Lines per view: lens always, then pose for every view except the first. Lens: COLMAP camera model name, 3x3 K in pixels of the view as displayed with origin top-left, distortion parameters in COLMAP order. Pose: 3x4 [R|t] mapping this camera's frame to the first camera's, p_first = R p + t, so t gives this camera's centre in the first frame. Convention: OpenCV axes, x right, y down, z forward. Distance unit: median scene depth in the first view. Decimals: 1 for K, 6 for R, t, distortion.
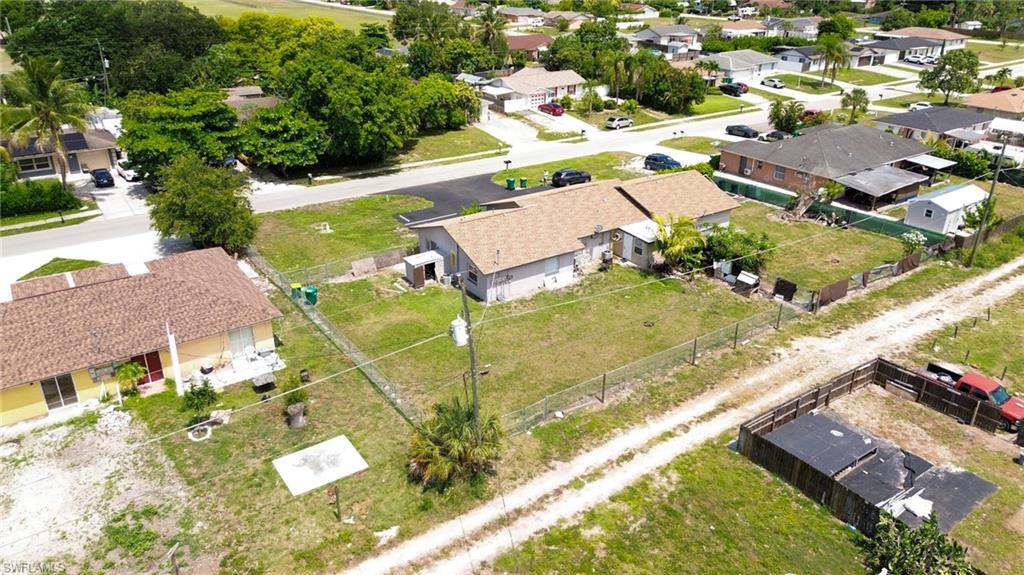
lens RADIAL K [[725.7, 0, 509.1], [0, 725.7, 291.5], [0, 0, 1]] dist [0.064024, -0.066007]
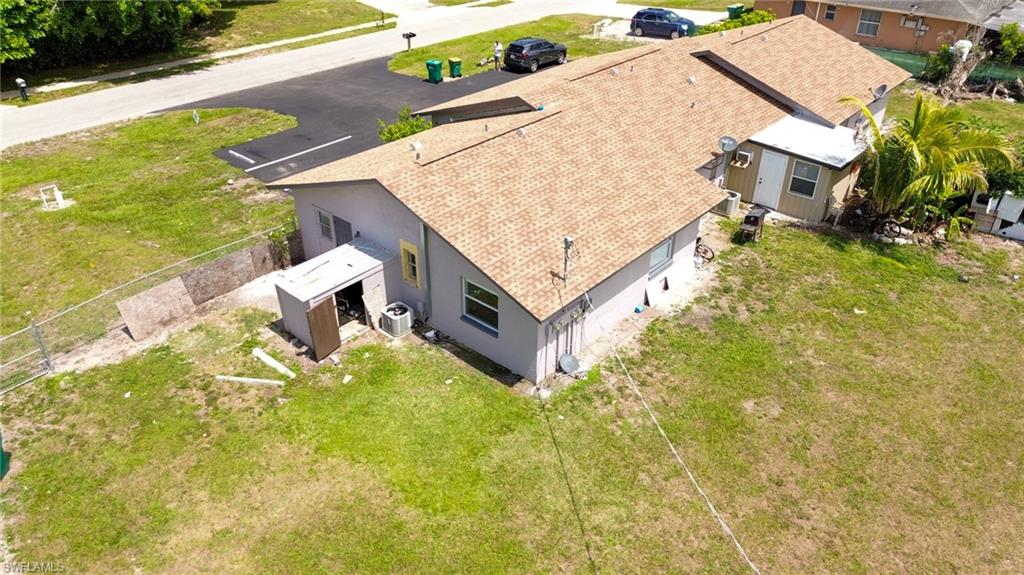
lens RADIAL K [[725.7, 0, 508.1], [0, 725.7, 287.6], [0, 0, 1]] dist [0.064024, -0.066007]
pose [[0.970819, -0.128214, 0.202660, -0.098351], [0.103393, 0.986281, 0.128684, -0.070970], [-0.216379, -0.103976, 0.970757, 0.583780]]
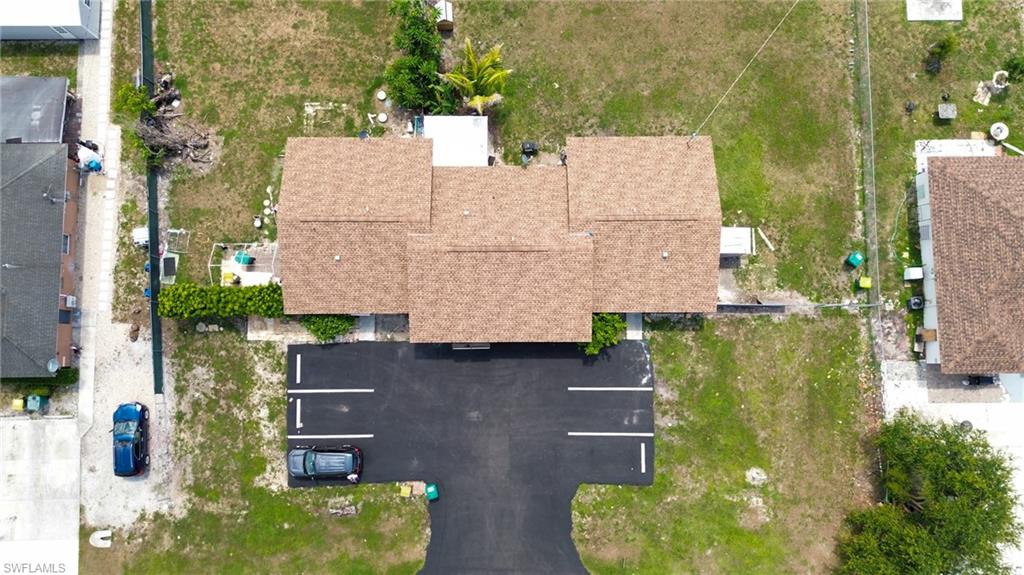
lens RADIAL K [[725.7, 0, 508.0], [0, 725.7, 288.5], [0, 0, 1]] dist [0.064024, -0.066007]
pose [[-0.825641, -0.562019, 0.049517, 0.019558], [0.233367, -0.260284, 0.936906, -0.858301], [-0.513670, 0.785103, 0.346058, 0.824435]]
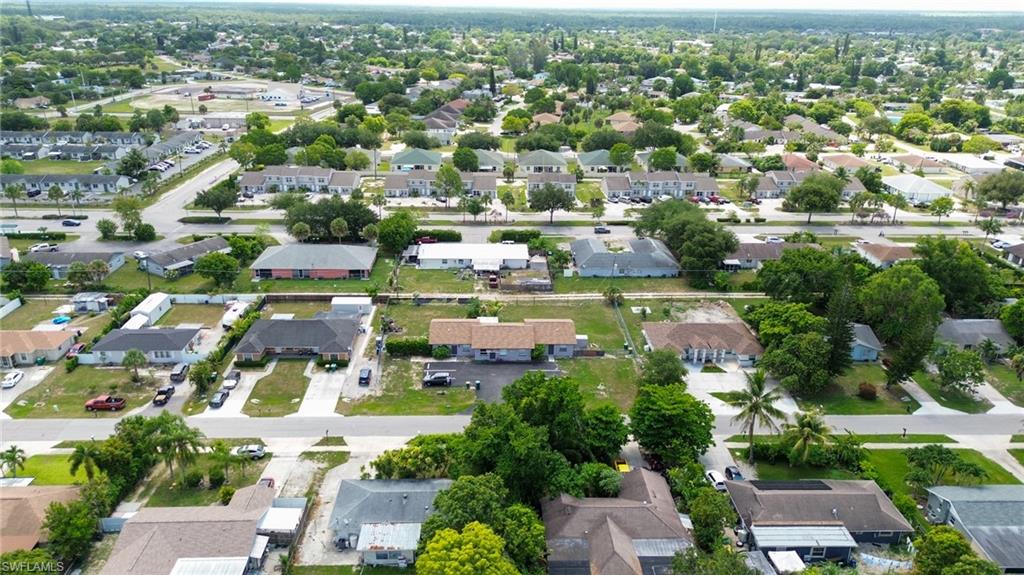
lens RADIAL K [[725.7, 0, 508.0], [0, 725.7, 282.0], [0, 0, 1]] dist [0.064024, -0.066007]
pose [[-0.836176, -0.212672, 0.505549, -1.051493], [0.215991, 0.719585, 0.659959, -1.750159], [-0.504140, 0.661036, -0.555764, 2.223530]]
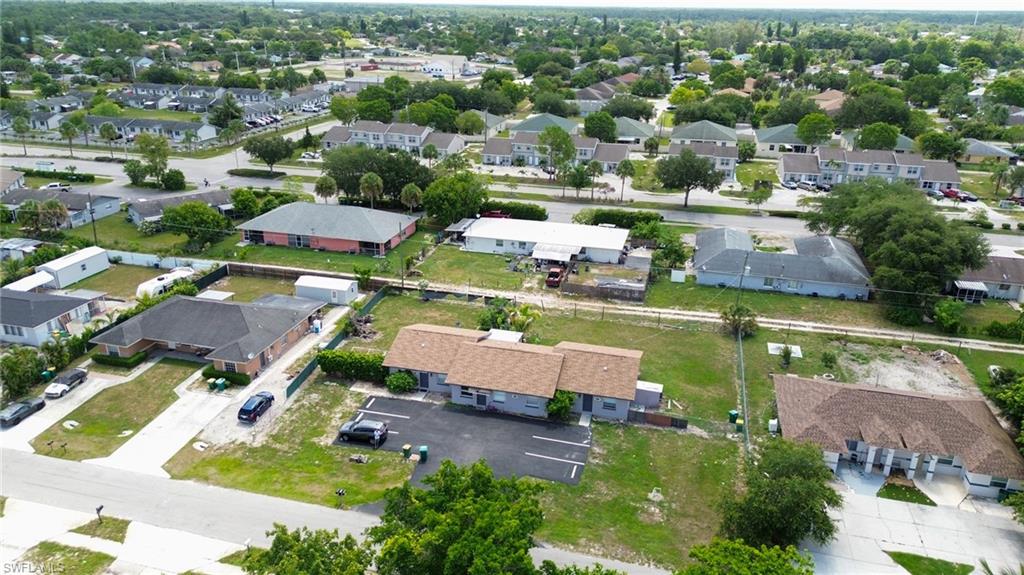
lens RADIAL K [[725.7, 0, 508.4], [0, 725.7, 278.8], [0, 0, 1]] dist [0.064024, -0.066007]
pose [[-0.651334, -0.282710, 0.704158, -0.802985], [0.306047, 0.751290, 0.584721, -1.019421], [-0.694333, 0.596354, -0.402819, 1.514686]]
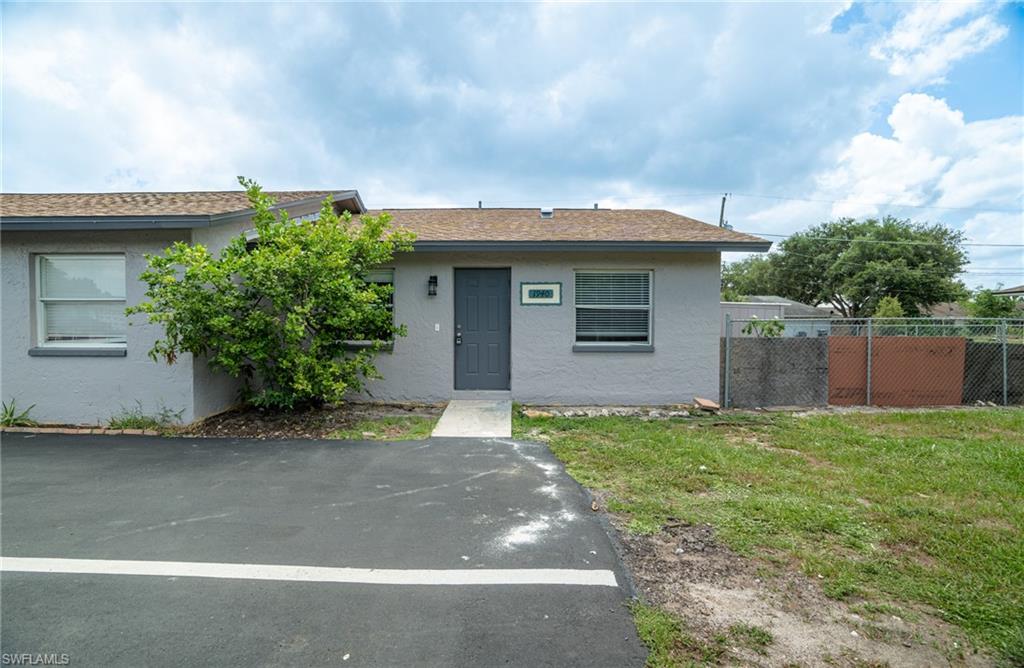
lens RADIAL K [[488.3, 0, 507.2], [0, 488.3, 337.9], [0, 0, 1]] dist [-0.041750, 0.000040]
pose [[-0.818017, -0.020646, 0.574823, -0.154370], [0.235860, 0.899434, 0.367951, -0.129248], [-0.524612, 0.436568, -0.730883, 1.140704]]
